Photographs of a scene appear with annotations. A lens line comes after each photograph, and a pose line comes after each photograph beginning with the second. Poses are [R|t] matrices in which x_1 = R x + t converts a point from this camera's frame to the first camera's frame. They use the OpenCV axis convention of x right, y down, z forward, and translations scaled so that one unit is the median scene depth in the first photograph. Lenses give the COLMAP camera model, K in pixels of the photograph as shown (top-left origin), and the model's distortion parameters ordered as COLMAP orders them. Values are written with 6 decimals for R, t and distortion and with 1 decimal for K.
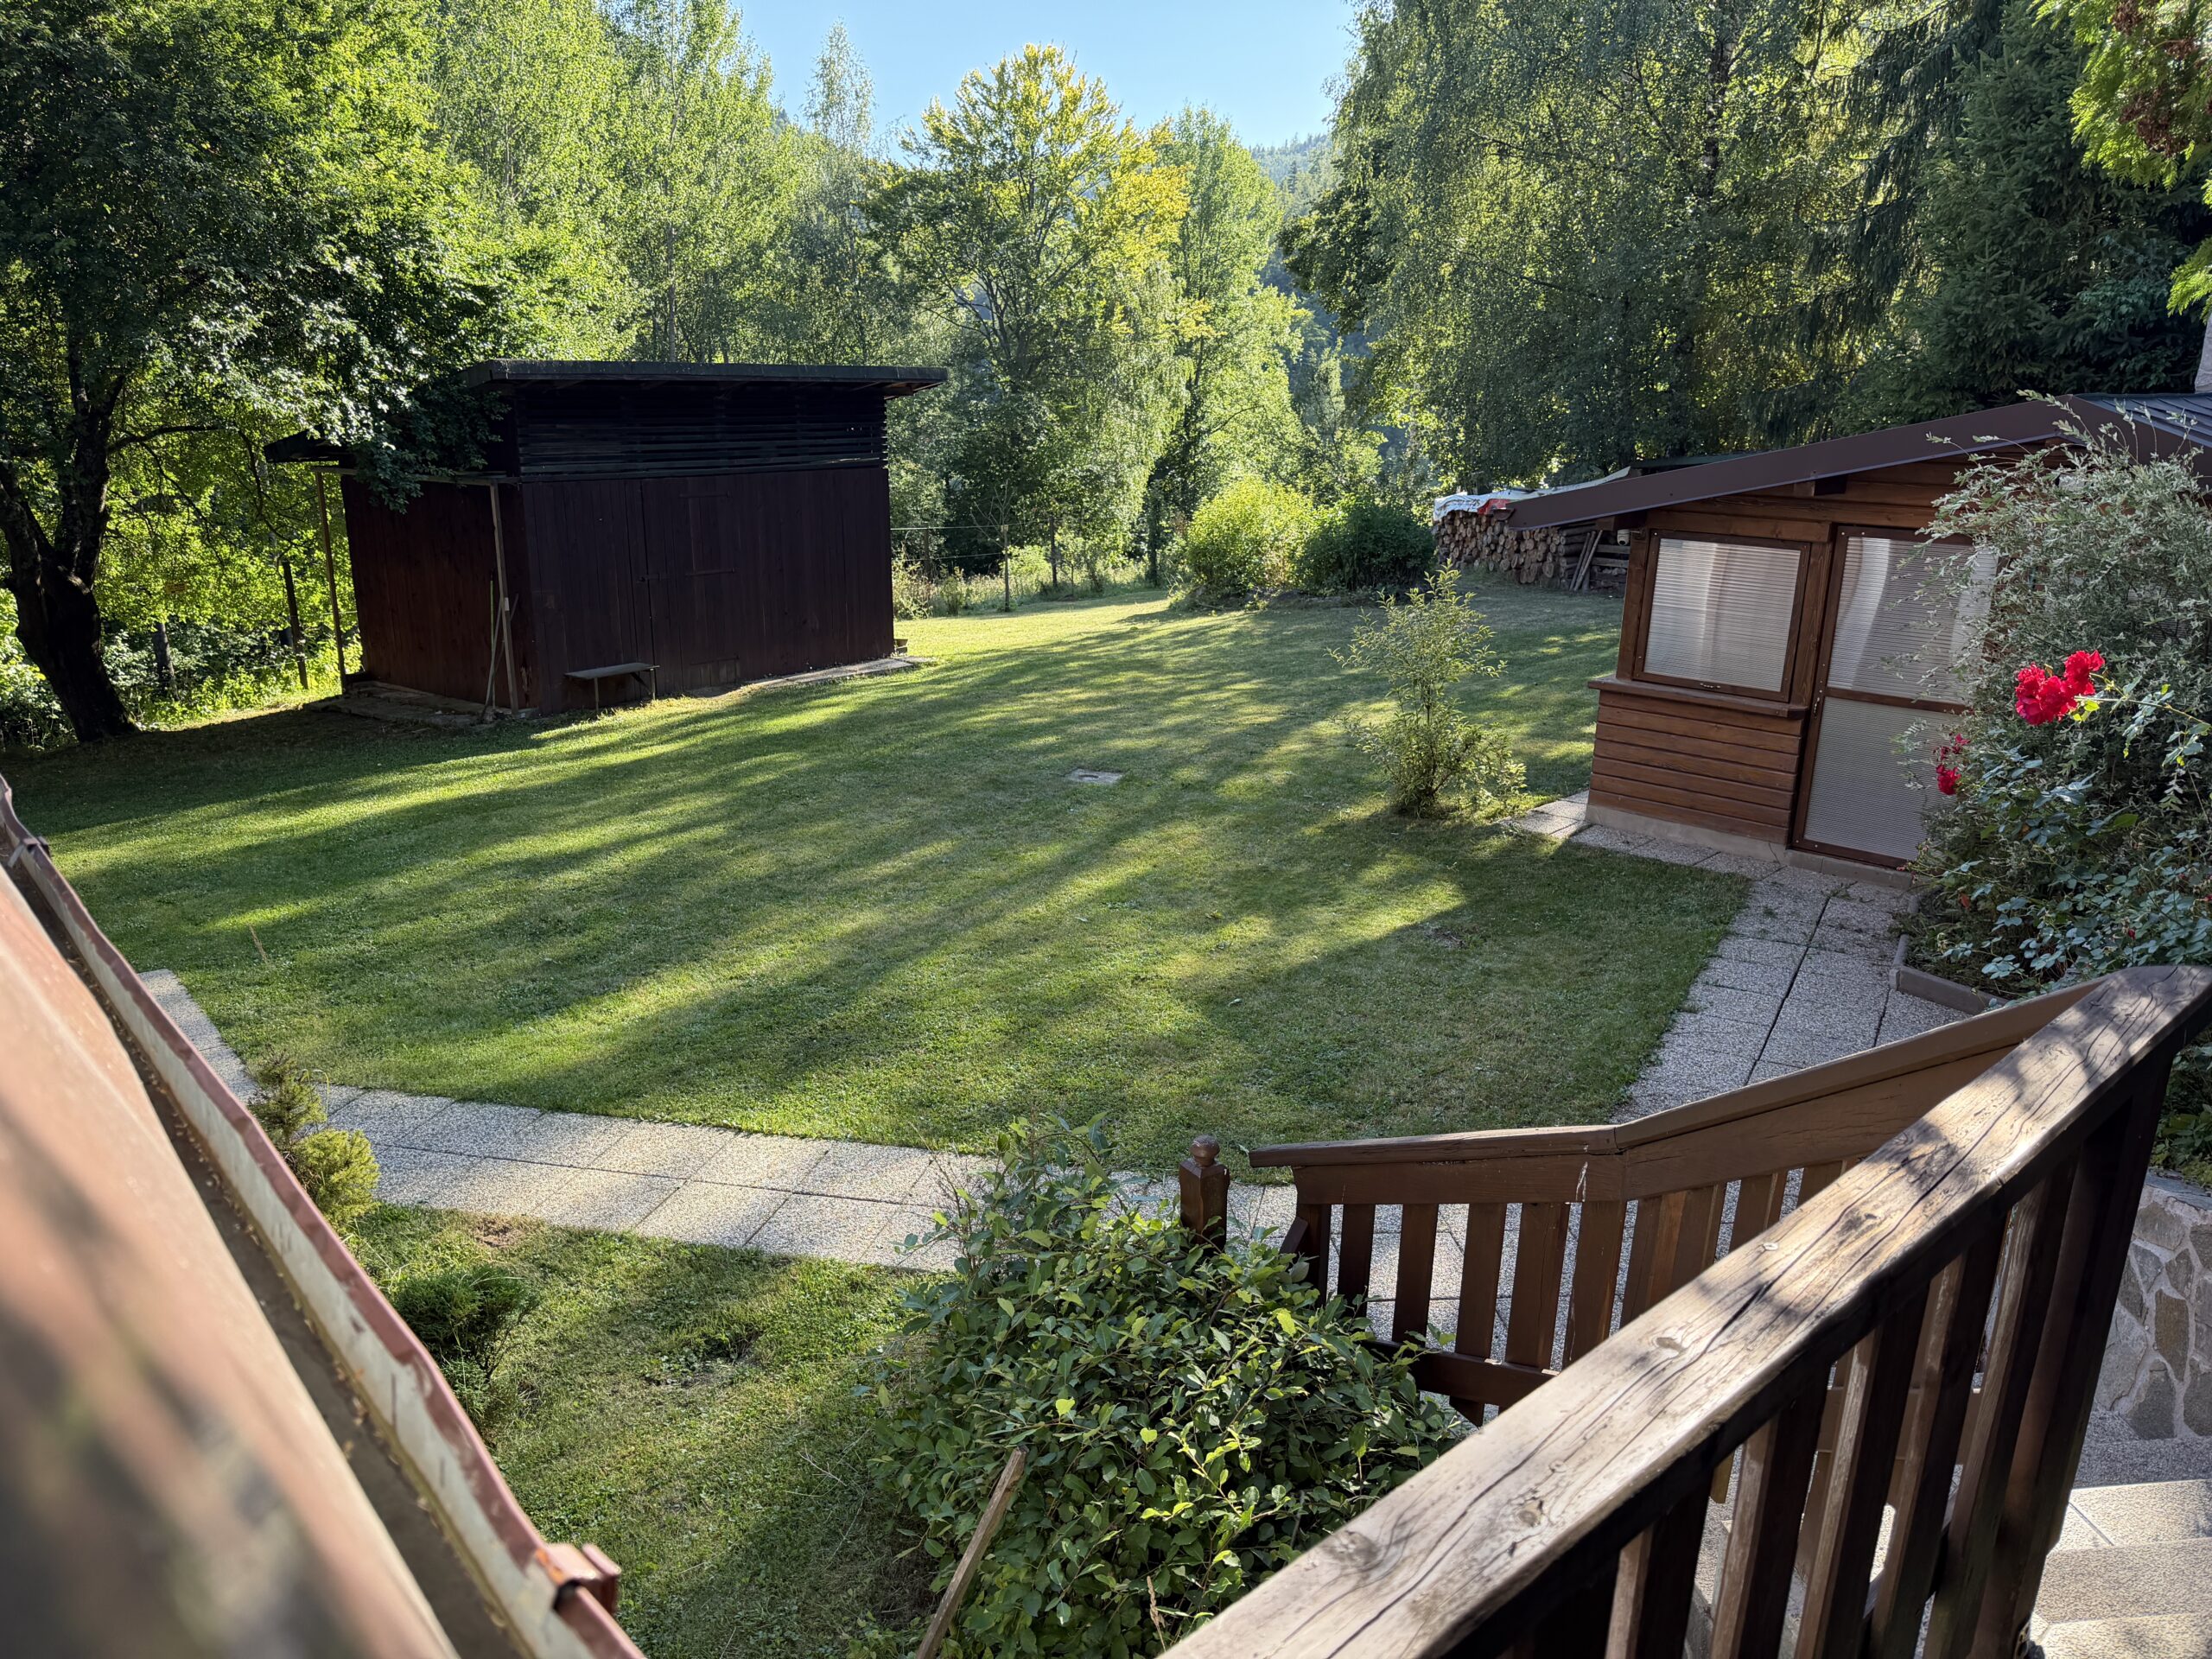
lens RADIAL K [[1545.9, 0, 1111.2], [0, 1545.9, 832.9], [0, 0, 1]] dist [0.082103, -0.117215]
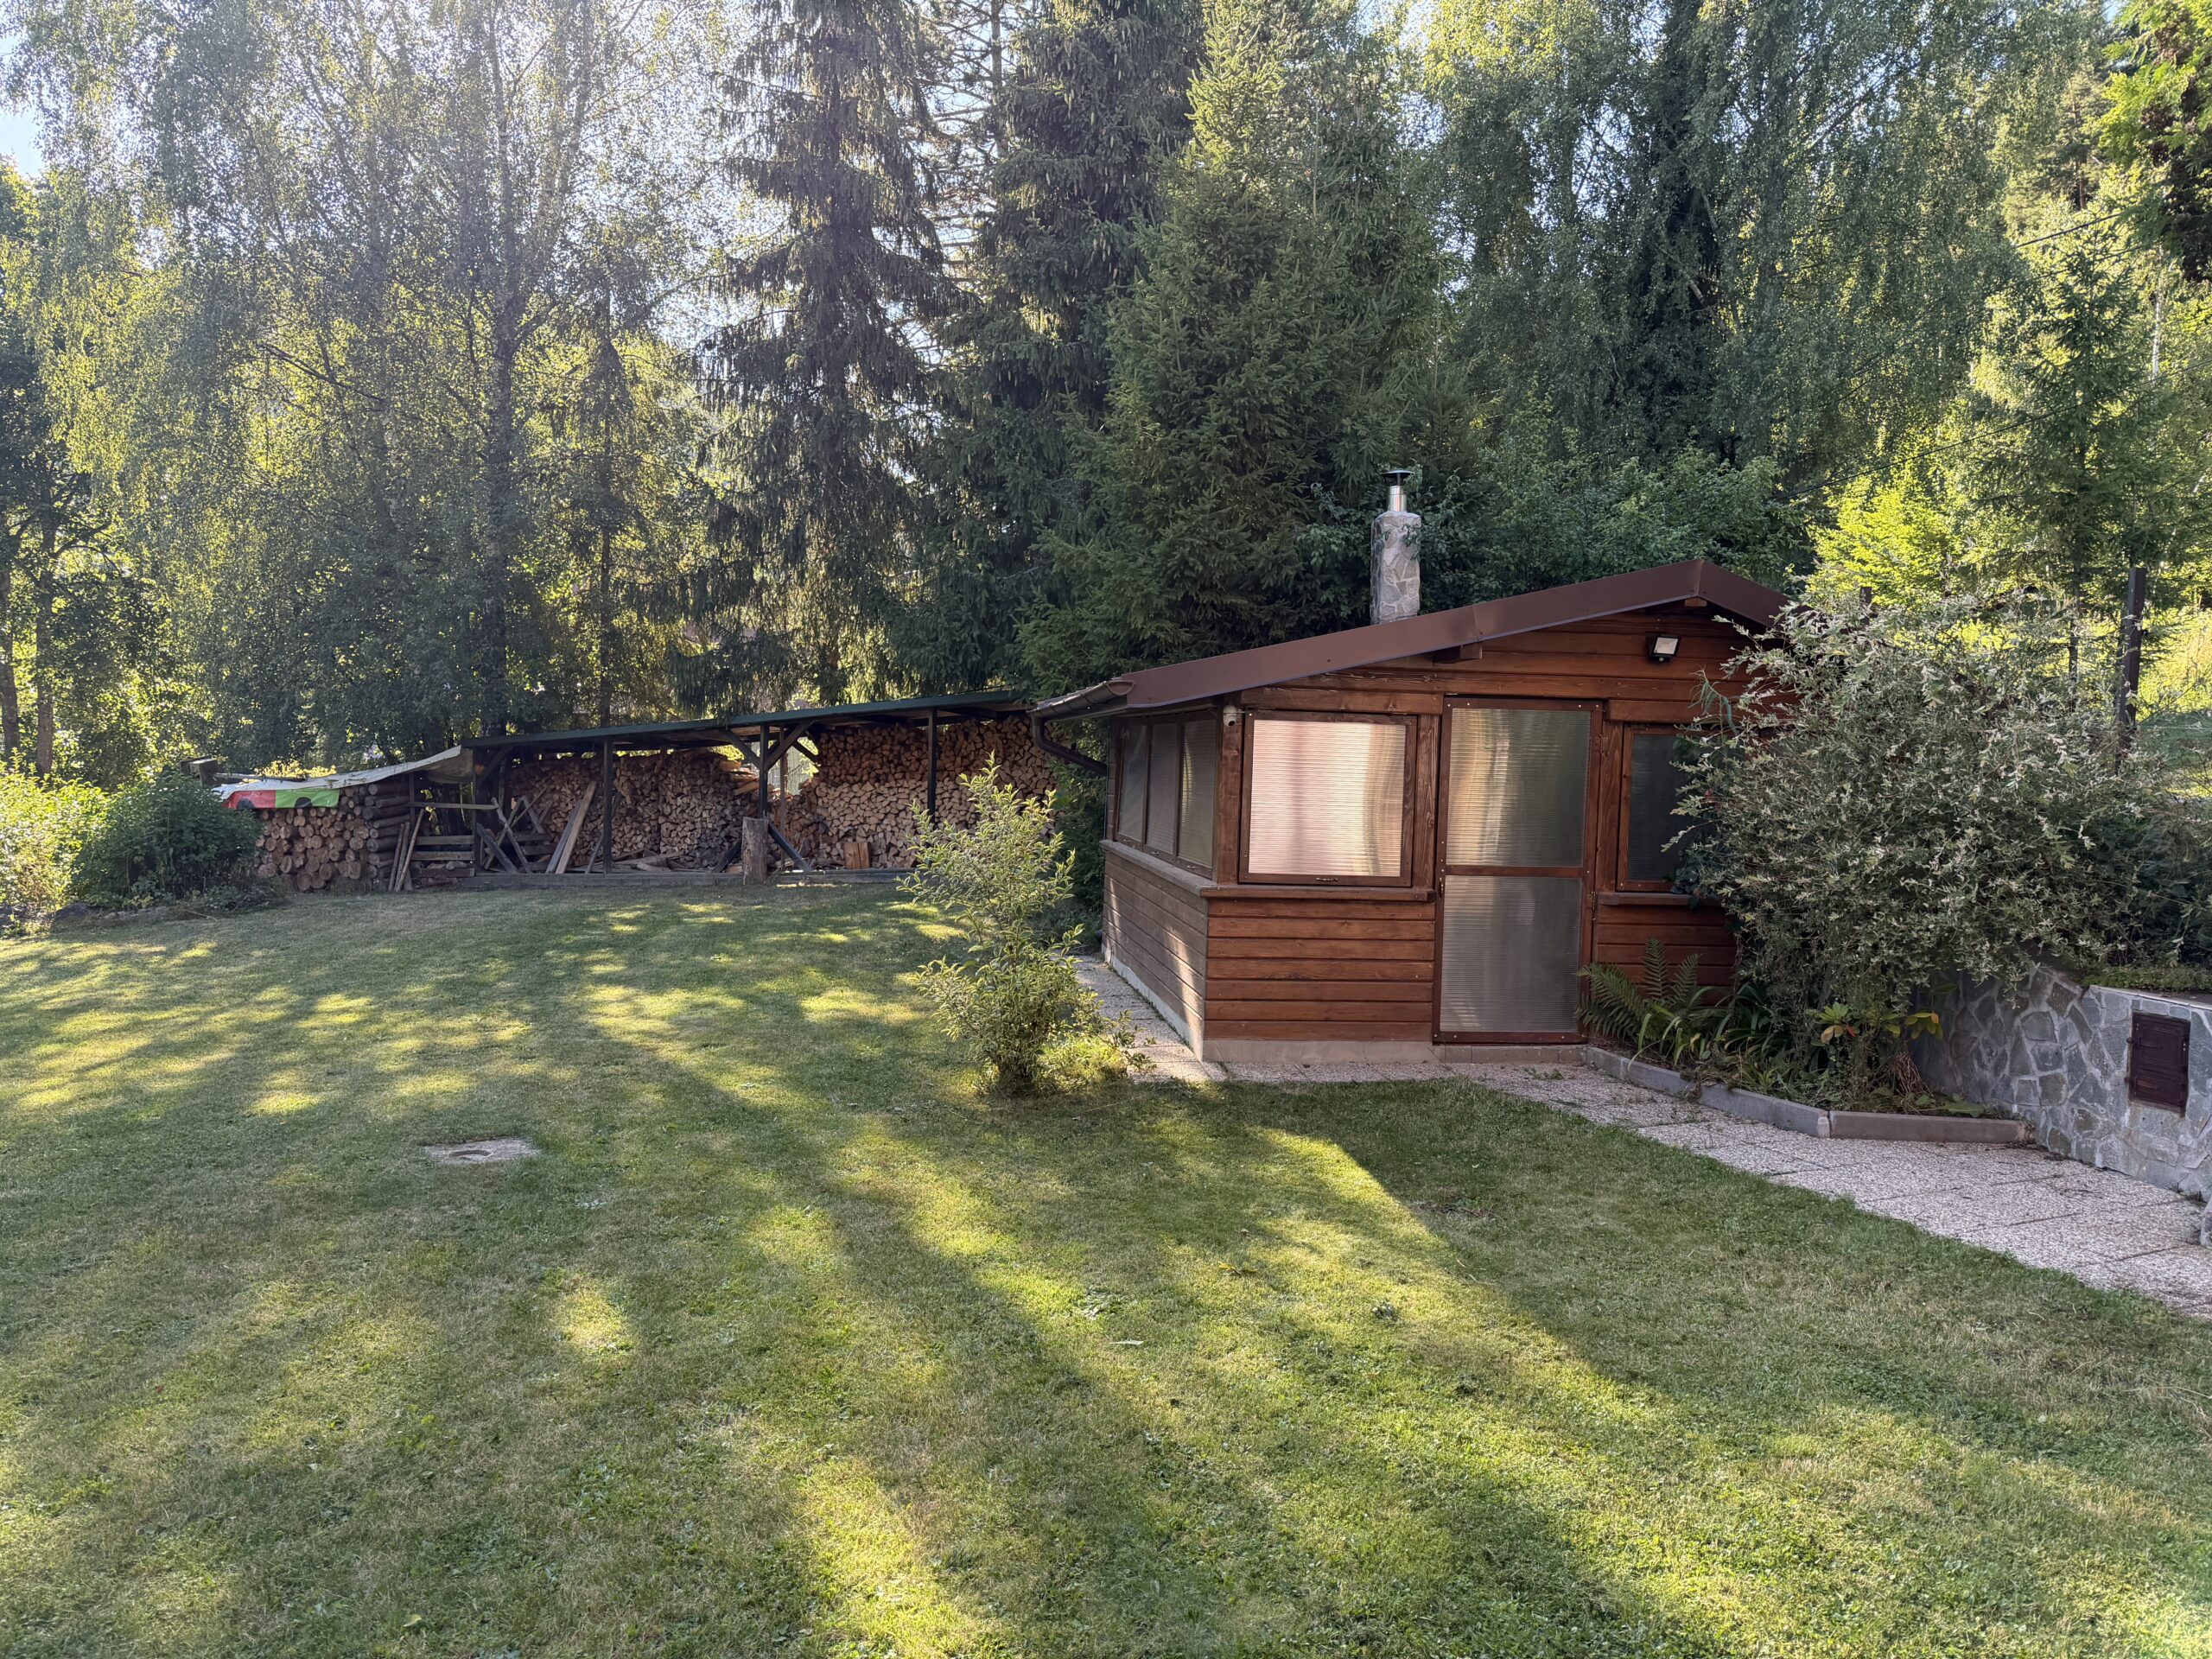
lens RADIAL K [[1545.9, 0, 1111.2], [0, 1545.9, 832.9], [0, 0, 1]] dist [0.082103, -0.117215]
pose [[0.595878, -0.037807, 0.802185, -0.347660], [0.205668, 0.972763, -0.106927, -0.044173], [-0.776293, 0.228699, 0.587423, 0.498371]]
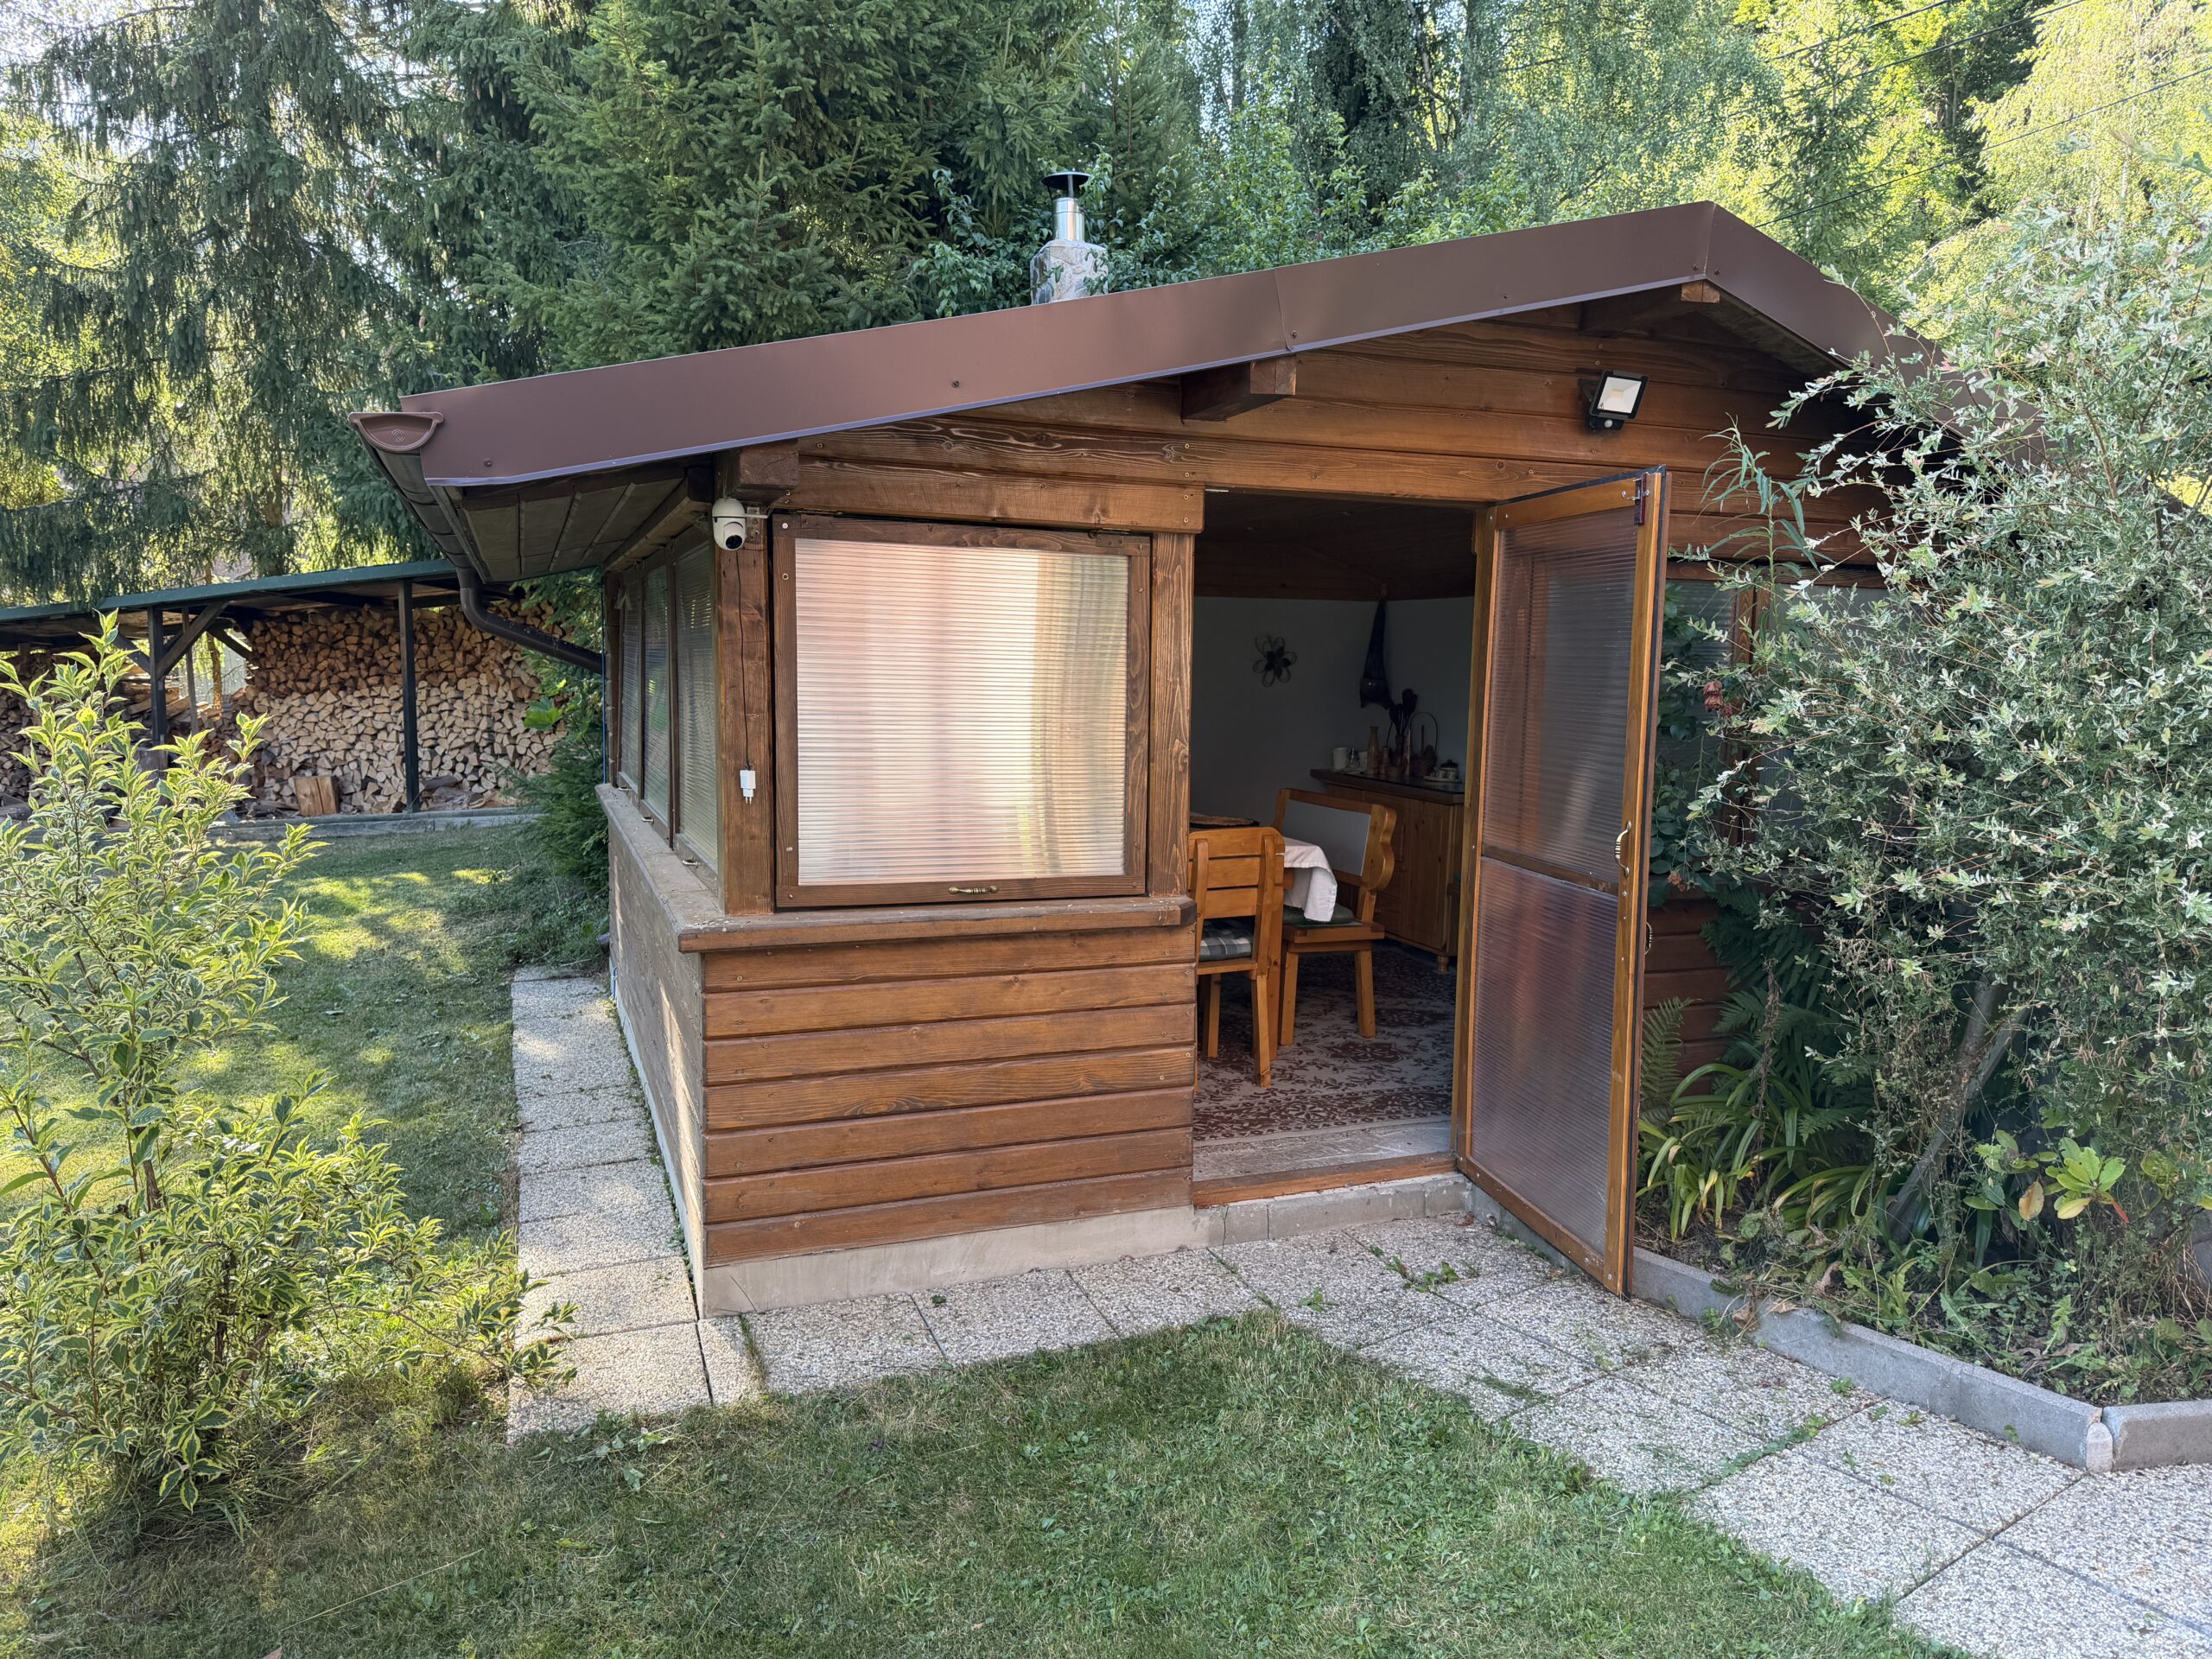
lens RADIAL K [[1527.9, 0, 1104.3], [0, 1527.9, 864.1], [0, 0, 1]] dist [0.081683, -0.121021]
pose [[0.408770, -0.126982, 0.903760, 0.029440], [0.246841, 0.968747, 0.024467, -0.089227], [-0.878622, 0.213084, 0.427340, 0.694973]]
